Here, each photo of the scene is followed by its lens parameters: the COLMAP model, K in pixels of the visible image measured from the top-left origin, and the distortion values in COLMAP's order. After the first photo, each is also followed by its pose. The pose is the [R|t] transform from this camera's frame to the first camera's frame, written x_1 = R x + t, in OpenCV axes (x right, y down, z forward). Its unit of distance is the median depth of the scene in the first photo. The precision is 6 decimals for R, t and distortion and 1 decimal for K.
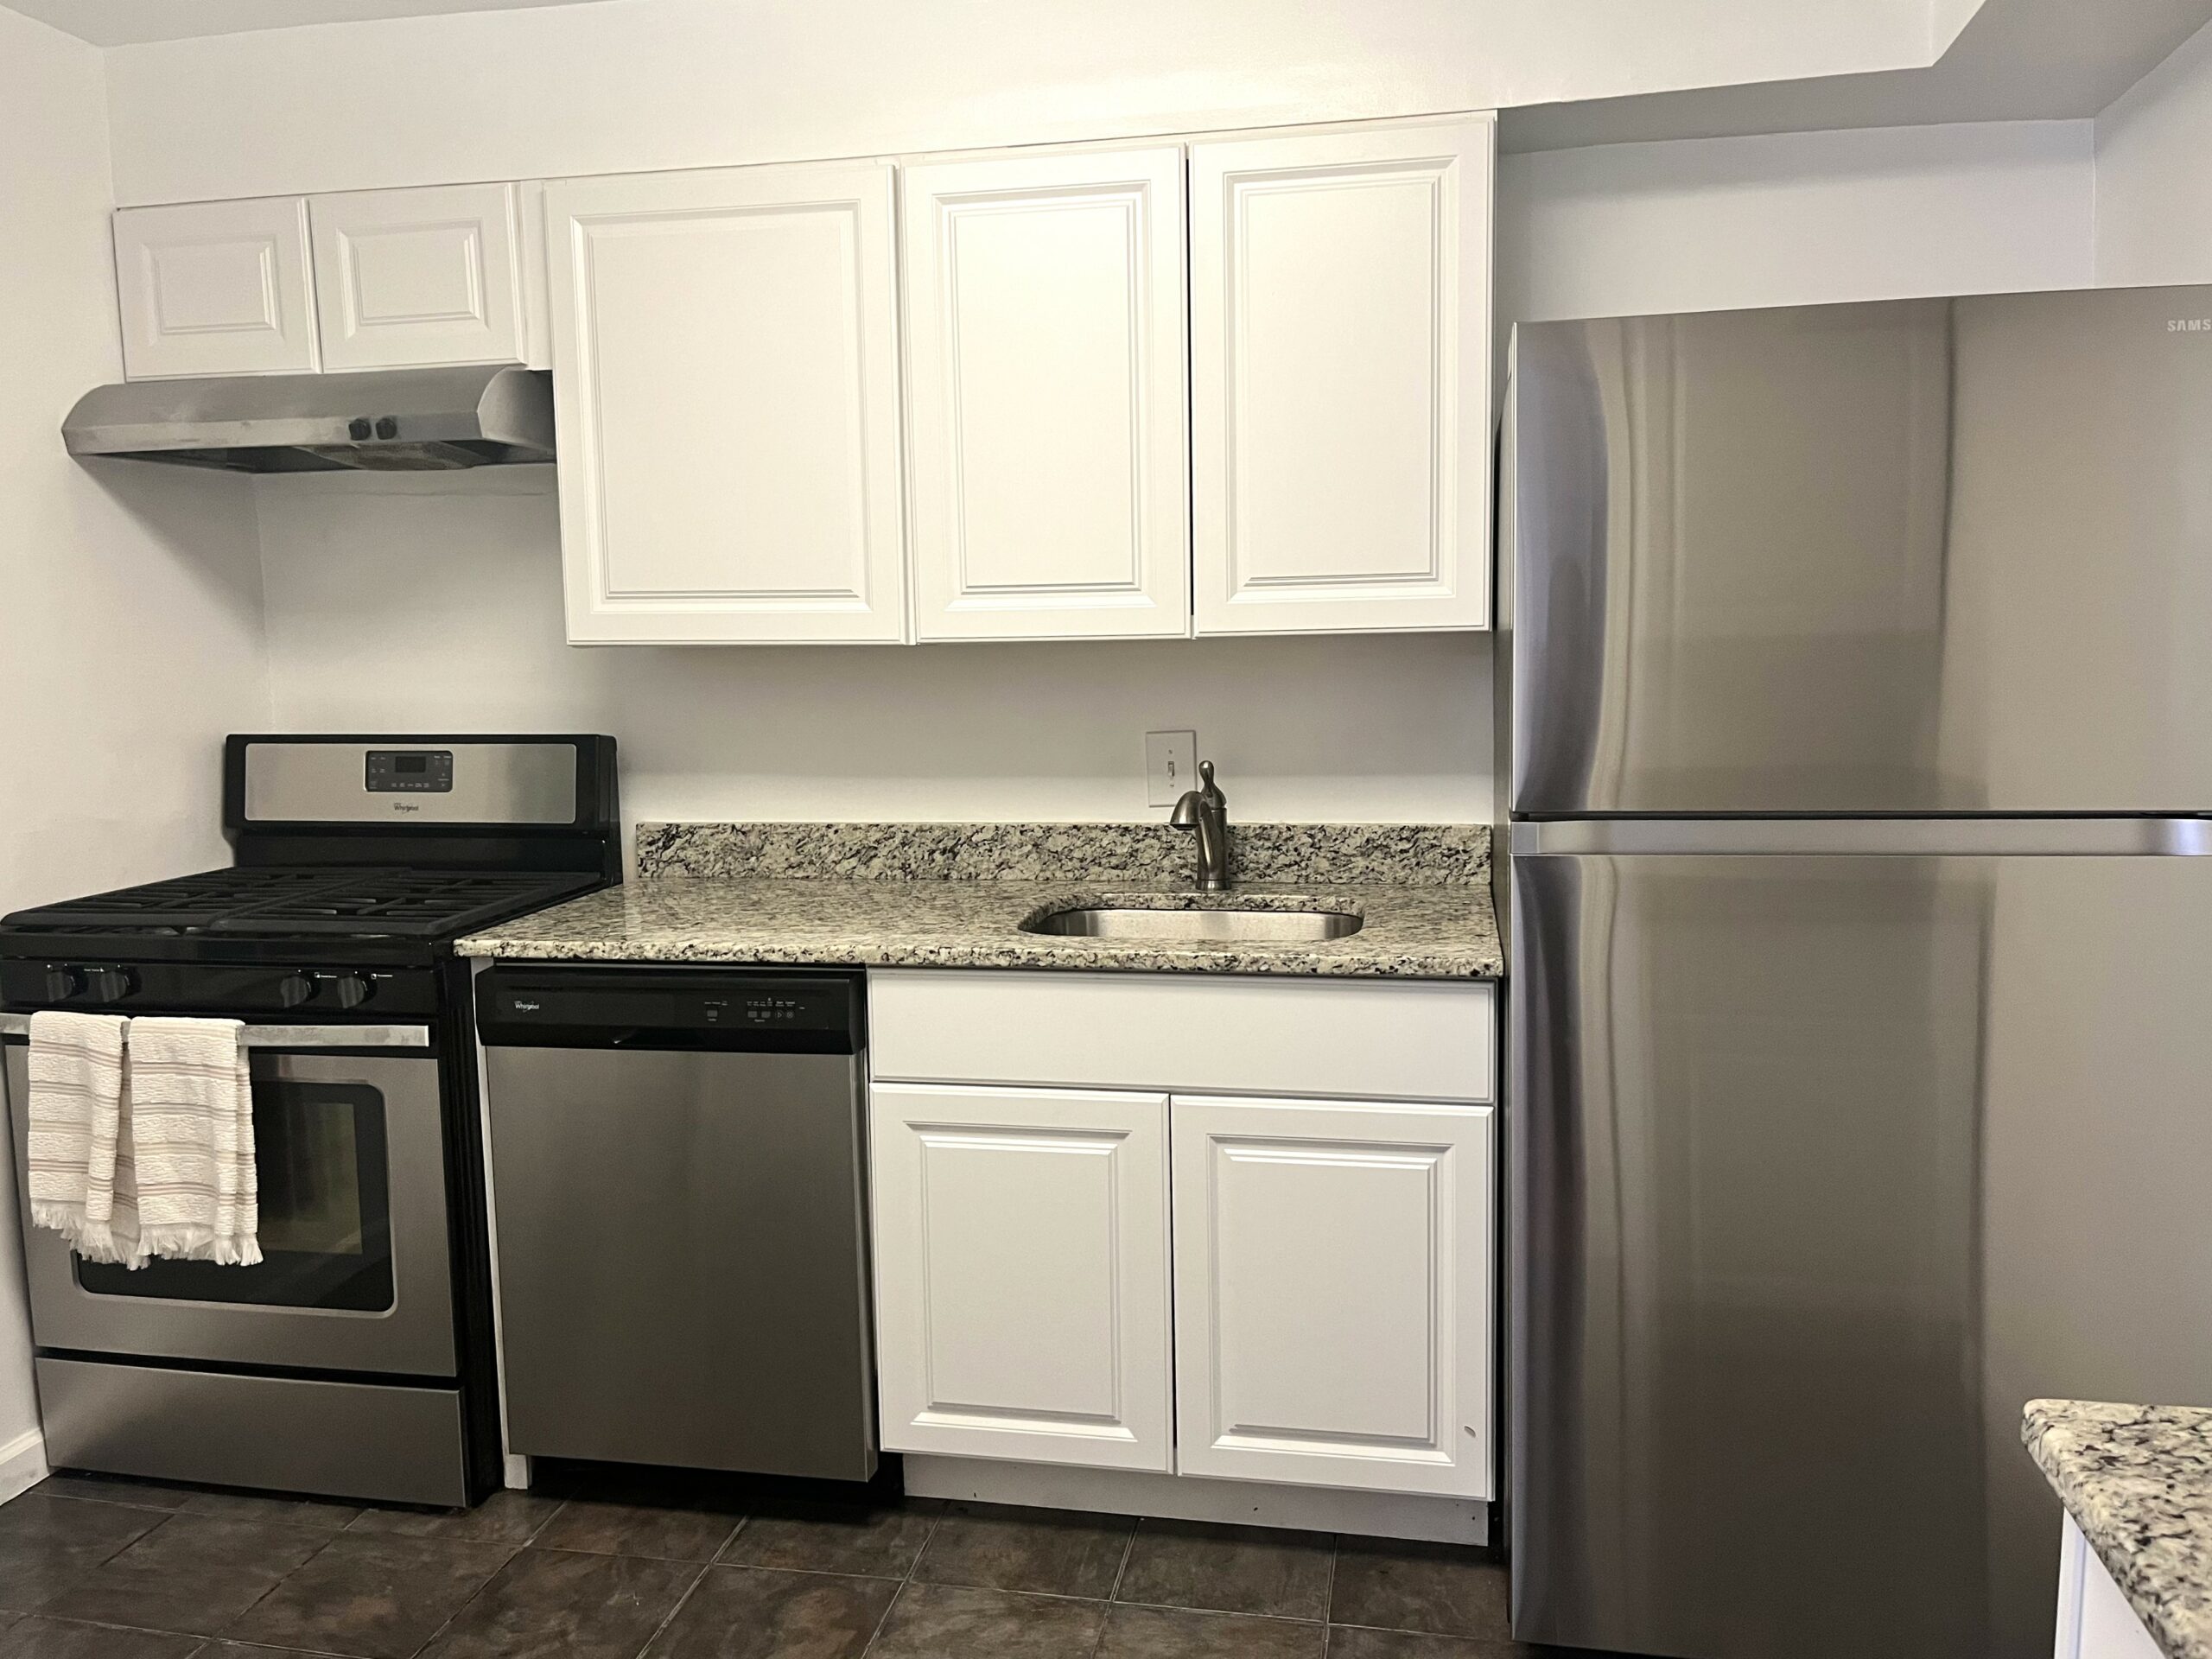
lens RADIAL K [[1666.5, 0, 1105.5], [0, 1666.5, 820.4], [0, 0, 1]] dist [0.041327, -0.062408]
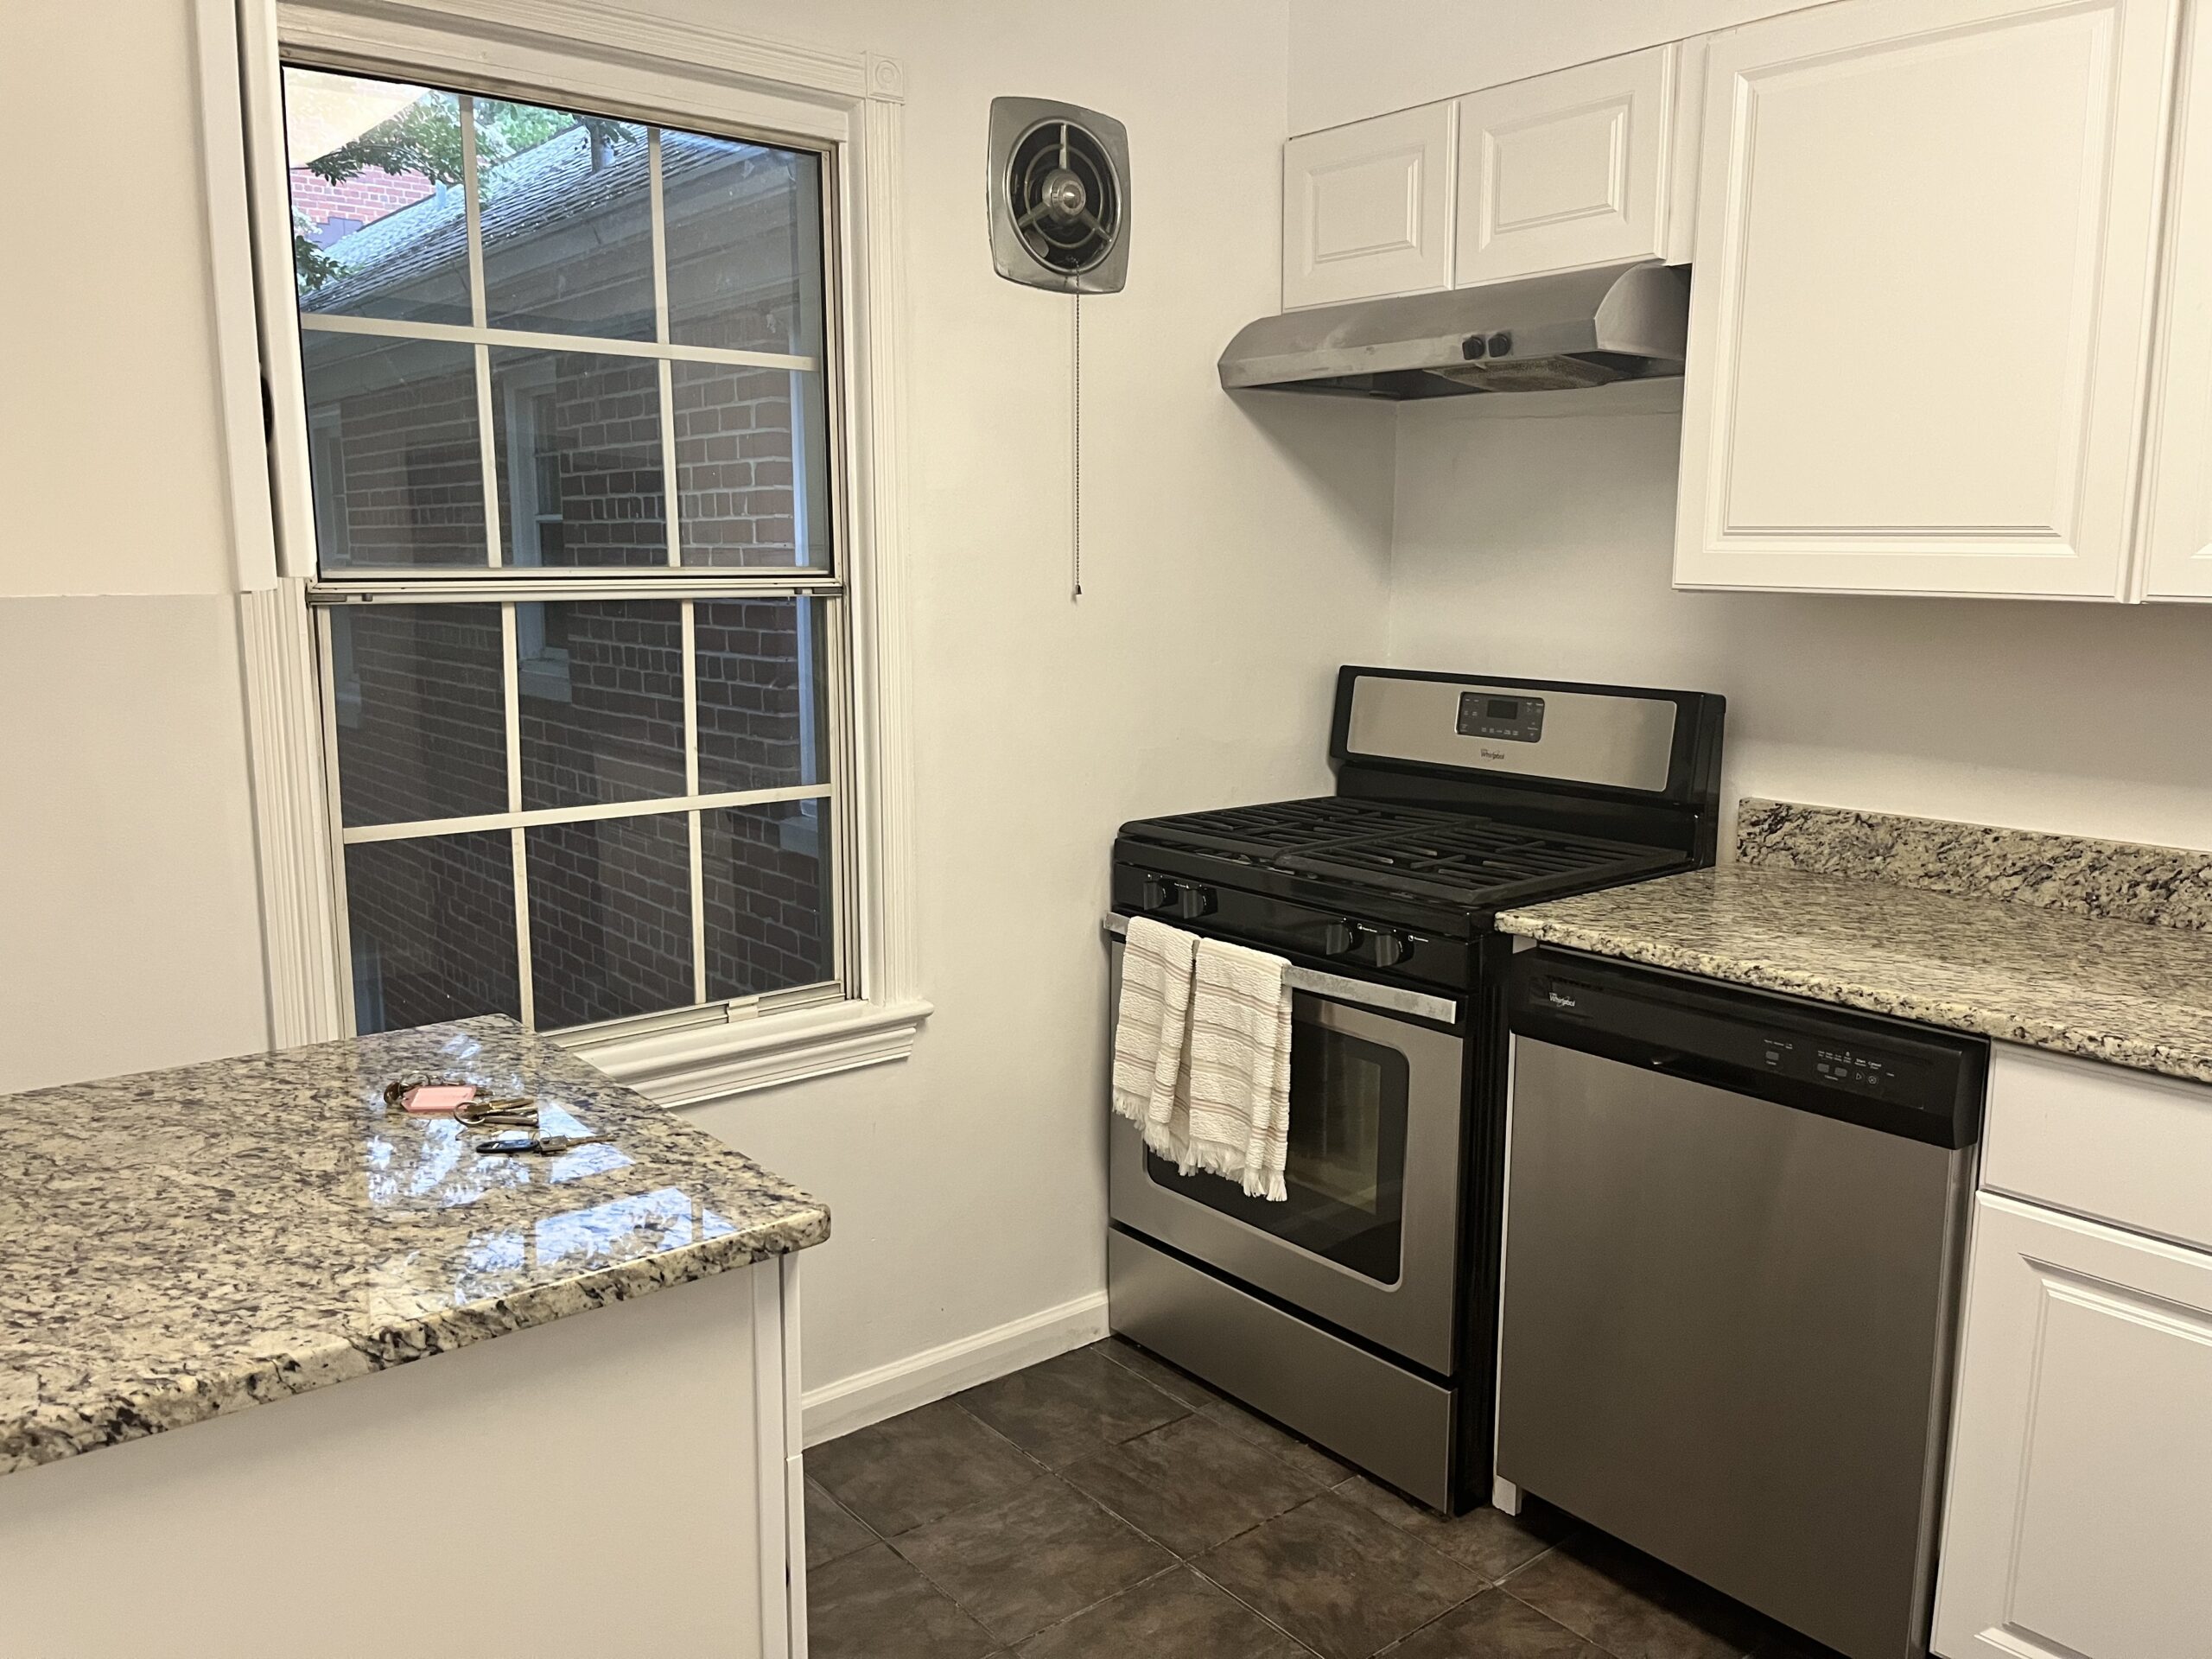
lens RADIAL K [[1666.5, 0, 1105.5], [0, 1666.5, 820.4], [0, 0, 1]] dist [0.041327, -0.062408]
pose [[0.768463, 0.122994, -0.627963, 0.010156], [-0.095198, 0.992407, 0.077877, -0.027292], [0.632774, -0.000065, 0.774337, 0.159166]]
